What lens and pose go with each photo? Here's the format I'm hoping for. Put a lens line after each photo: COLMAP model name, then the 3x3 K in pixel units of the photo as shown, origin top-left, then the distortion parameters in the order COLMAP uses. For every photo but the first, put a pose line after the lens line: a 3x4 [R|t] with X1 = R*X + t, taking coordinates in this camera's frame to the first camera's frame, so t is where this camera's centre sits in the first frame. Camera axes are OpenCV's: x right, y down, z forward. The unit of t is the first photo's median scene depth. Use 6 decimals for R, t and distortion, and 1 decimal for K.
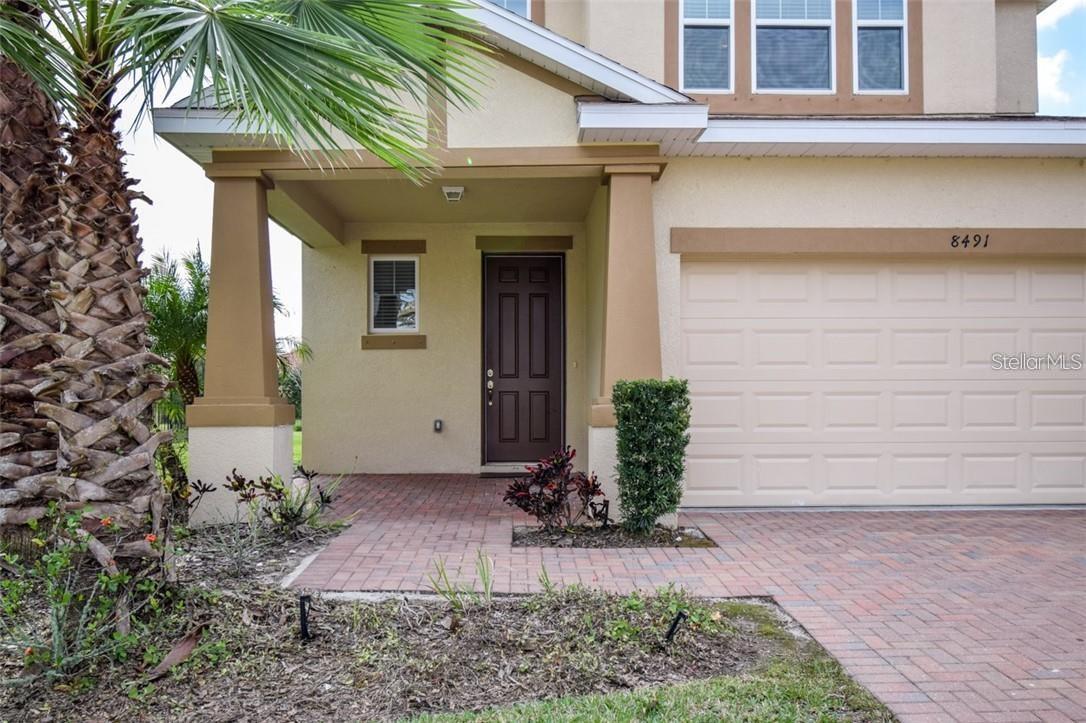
lens RADIAL K [[962.6, 0, 541.8], [0, 962.6, 390.8], [0, 0, 1]] dist [-0.004388, -0.005104]
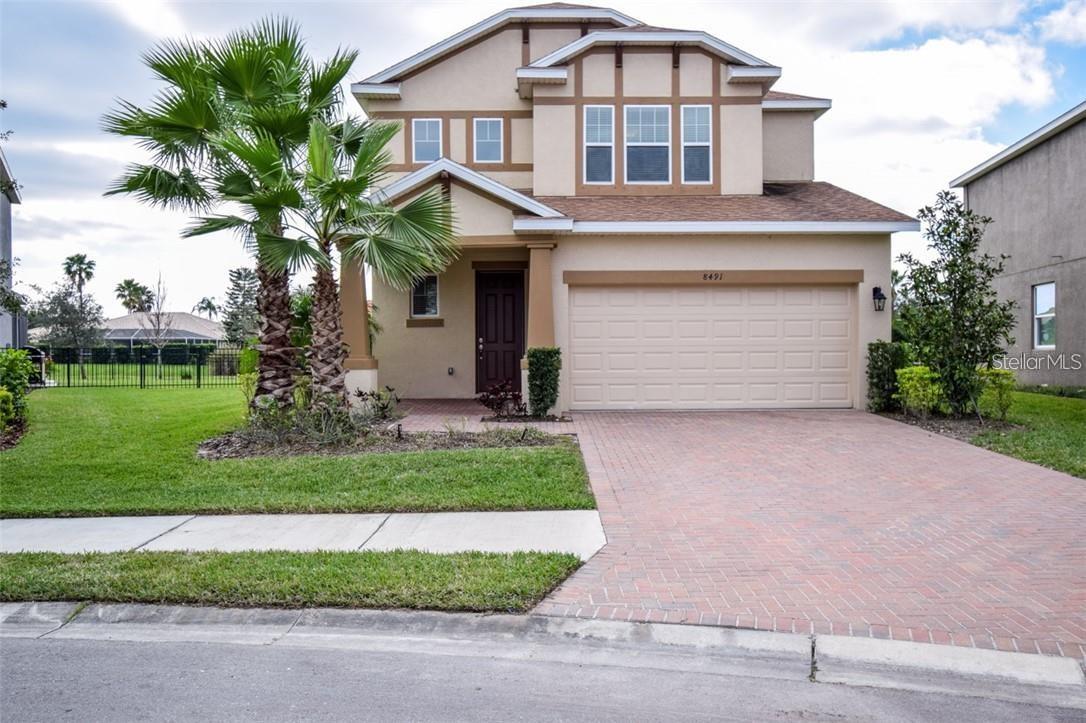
lens RADIAL K [[872.0, 0, 543.0], [0, 872.0, 361.5], [0, 0, 1]] dist [0.002032, 0.000569]
pose [[0.999930, -0.002530, -0.011533, 0.110791], [0.002747, 0.999819, 0.018849, -0.013961], [0.011483, -0.018879, 0.999756, -0.821518]]
